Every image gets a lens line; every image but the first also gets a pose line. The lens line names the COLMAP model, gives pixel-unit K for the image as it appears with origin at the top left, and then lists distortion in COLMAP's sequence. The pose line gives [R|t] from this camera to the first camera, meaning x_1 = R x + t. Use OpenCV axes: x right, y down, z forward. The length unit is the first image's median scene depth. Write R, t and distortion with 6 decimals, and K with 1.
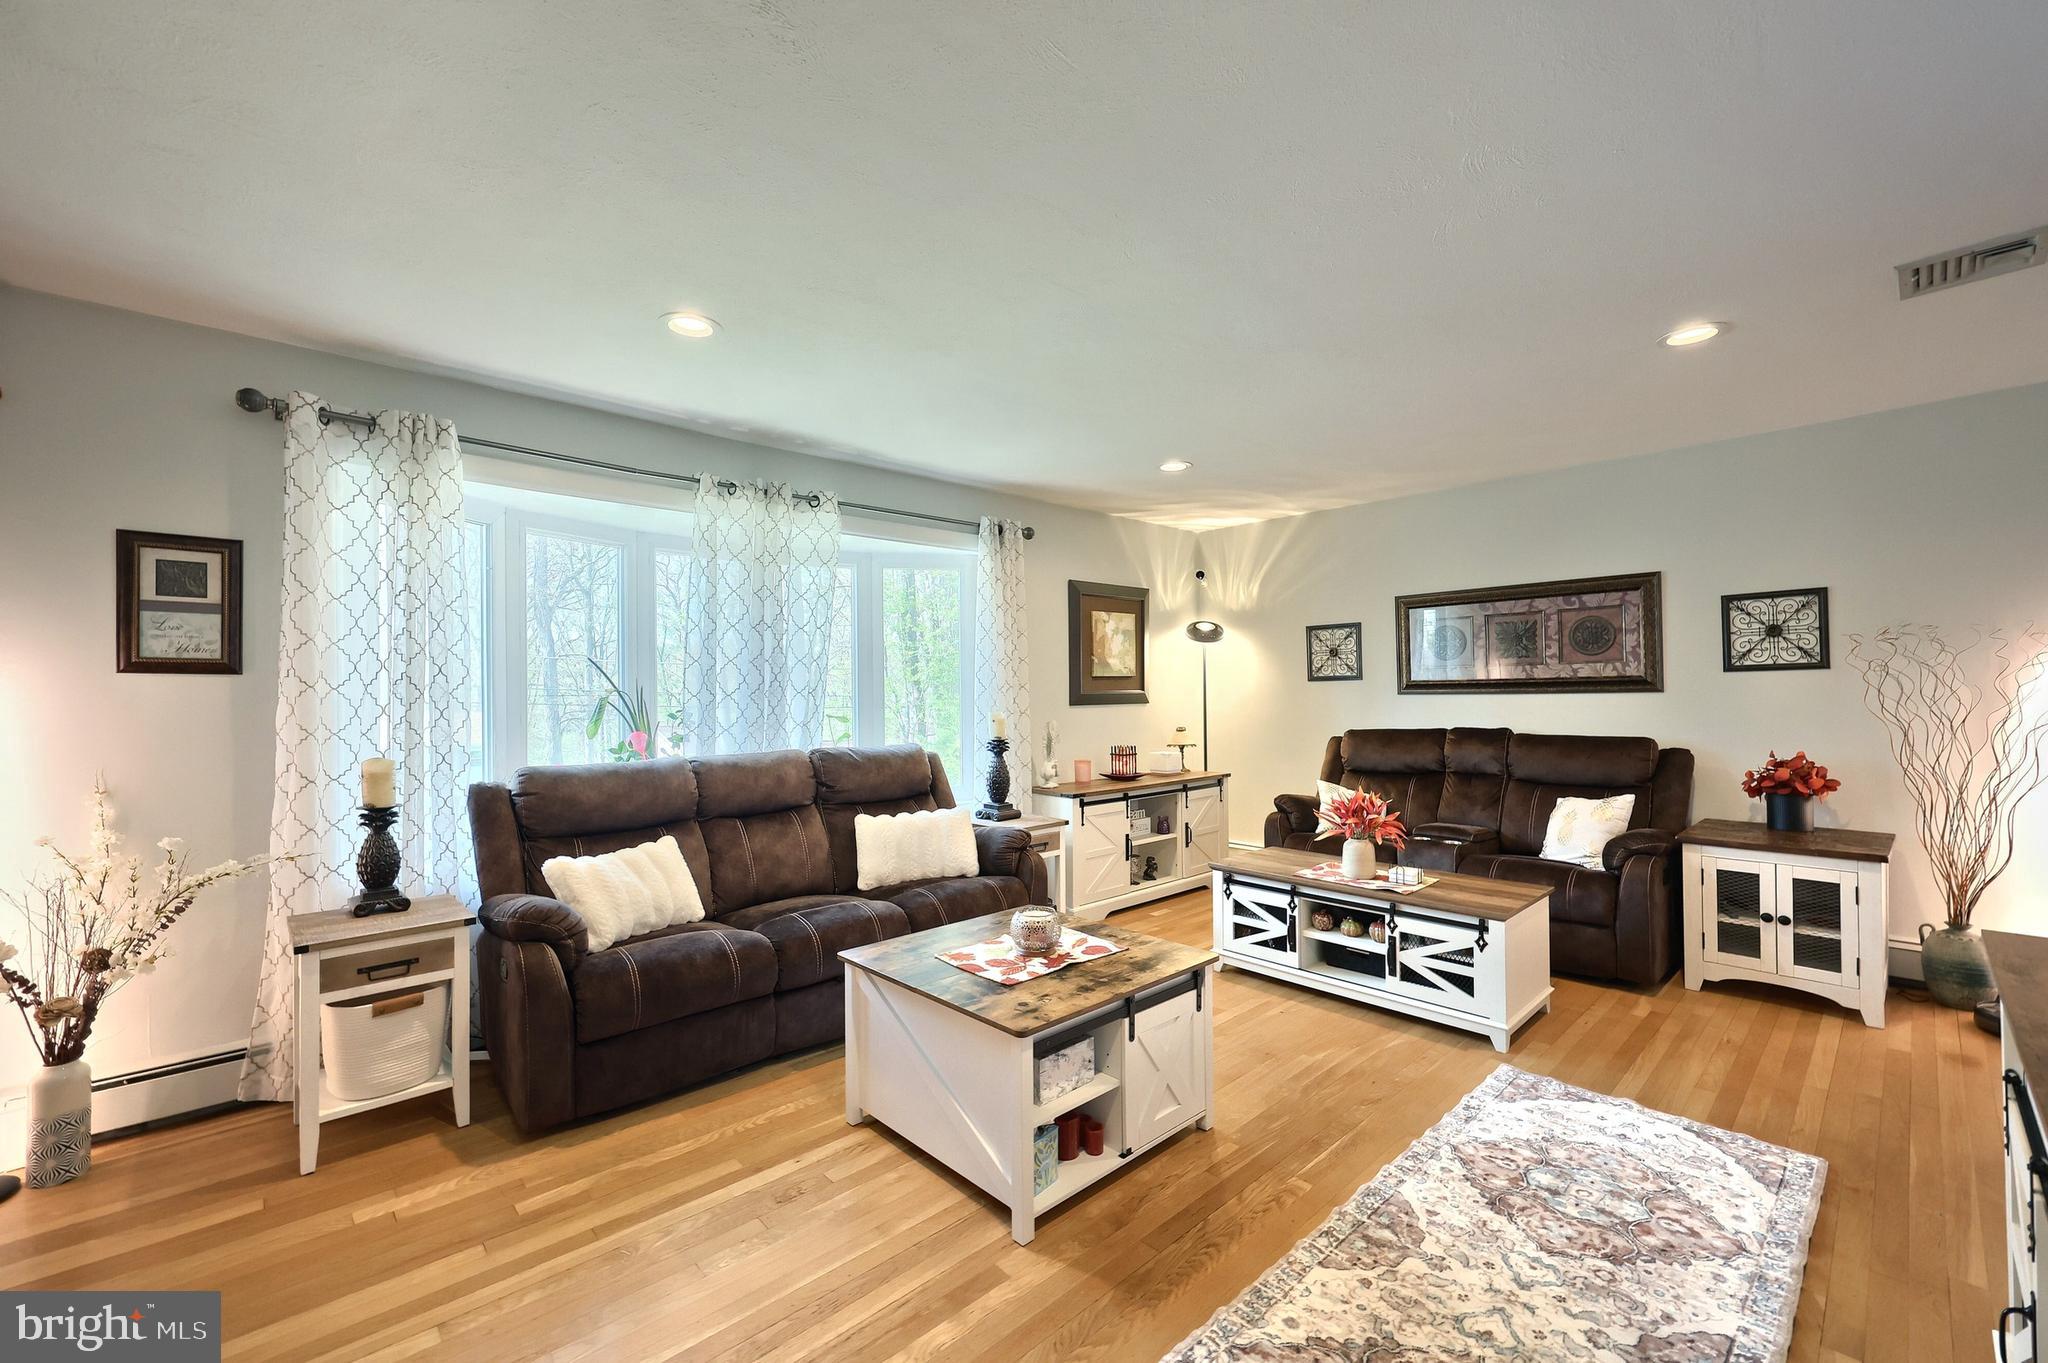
lens RADIAL K [[826.9, 0, 1010.5], [0, 826.9, 685.2], [0, 0, 1]] dist [-0.001424, 0.000410]
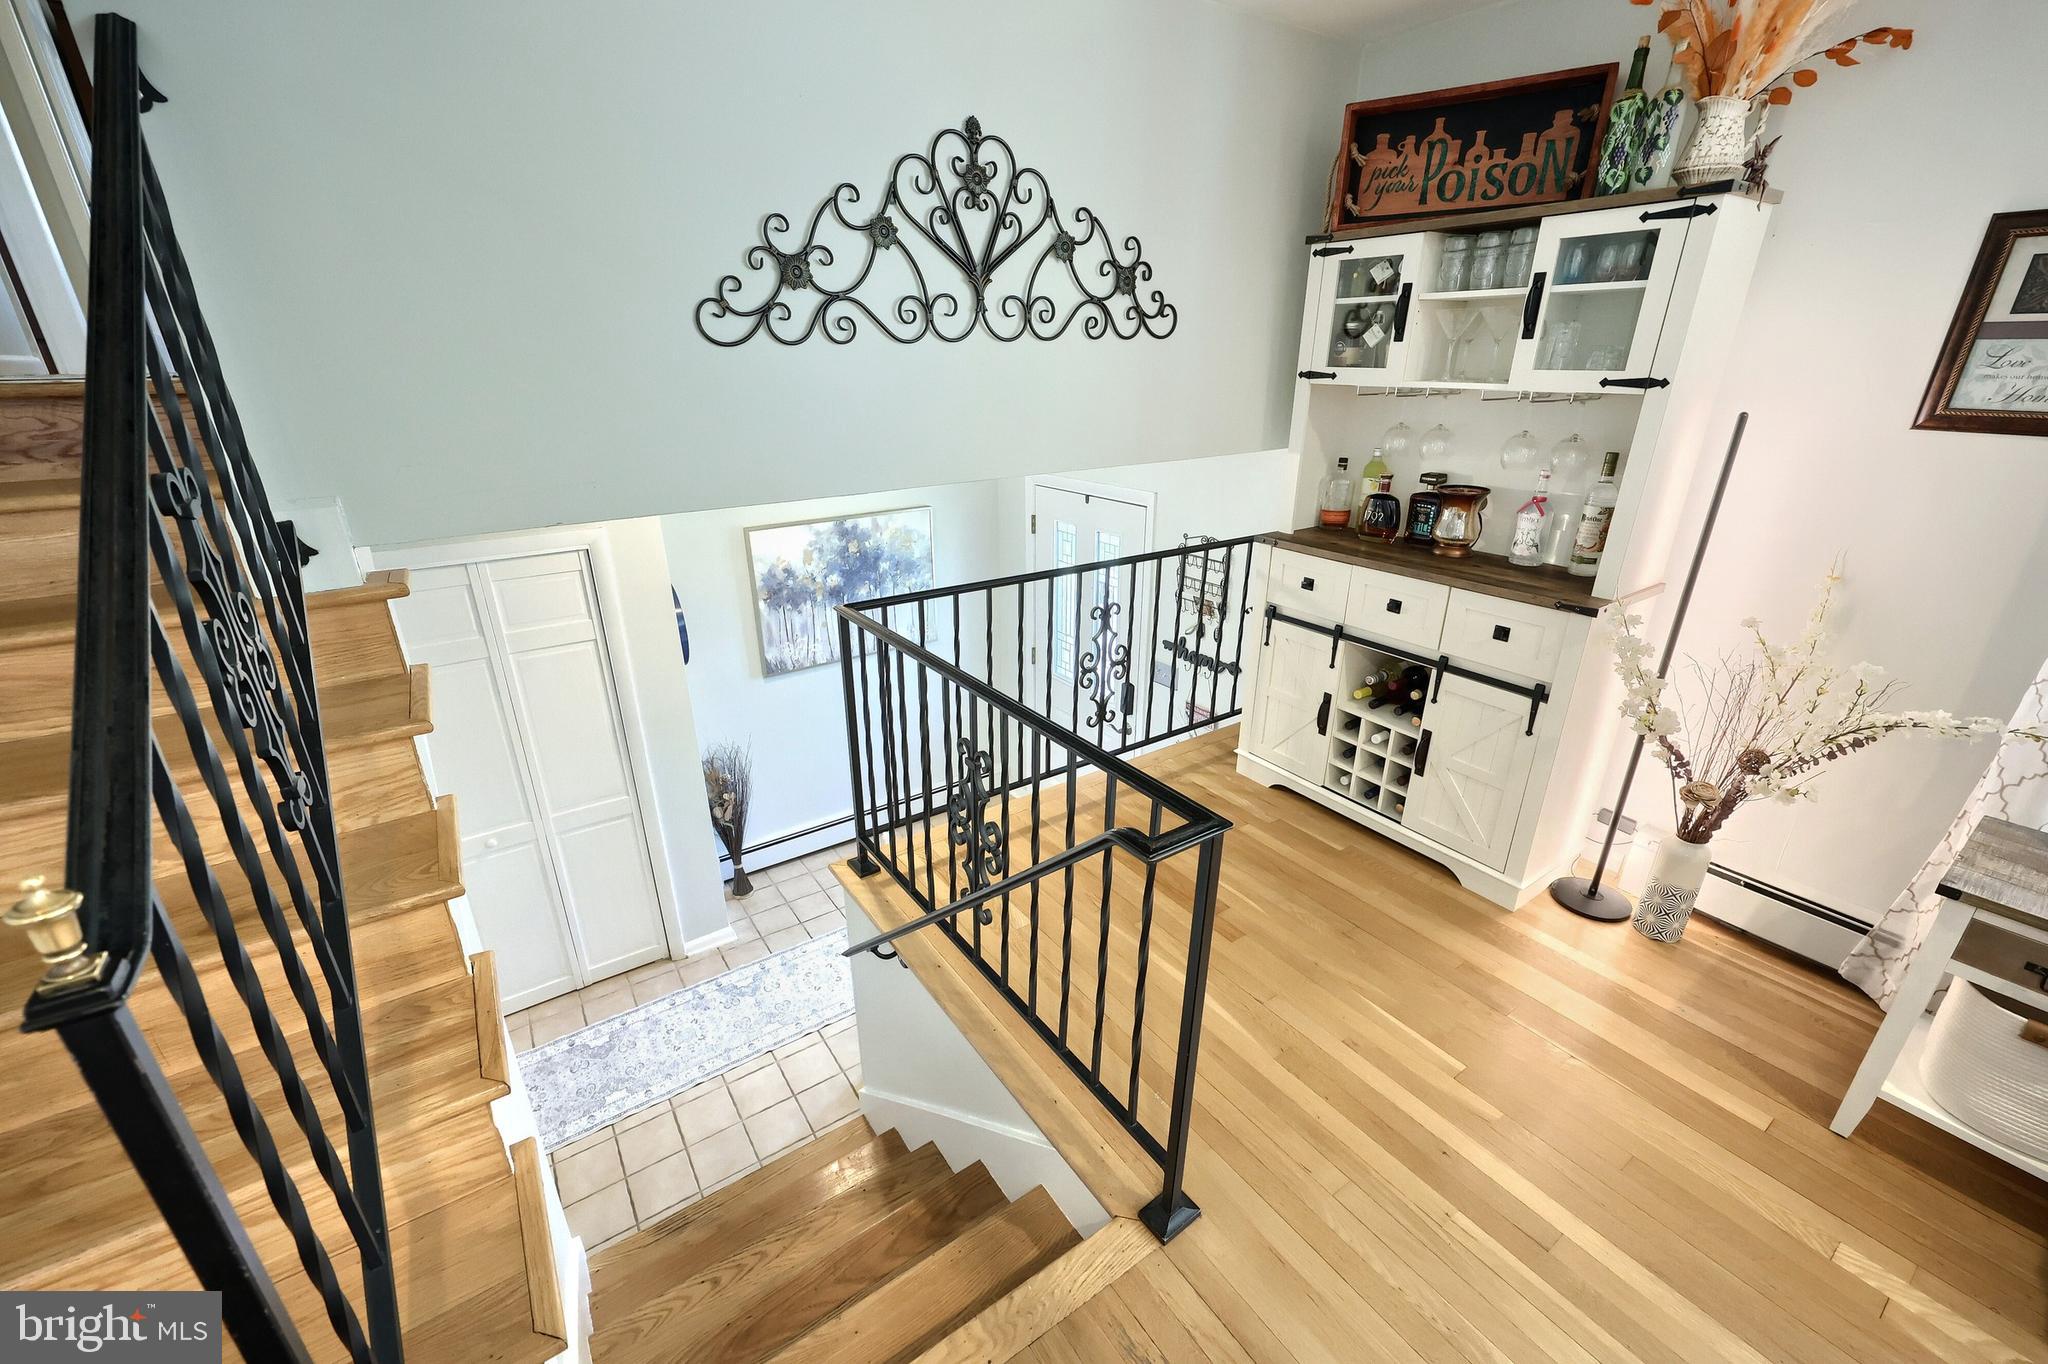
lens RADIAL K [[826.9, 0, 1014.8], [0, 826.9, 690.8], [0, 0, 1]] dist [-0.001424, 0.000410]
pose [[-0.143977, 0.383387, -0.912297, -0.174069], [0.014407, 0.922616, 0.385450, -0.100462], [0.989476, 0.042353, -0.138359, 0.300265]]
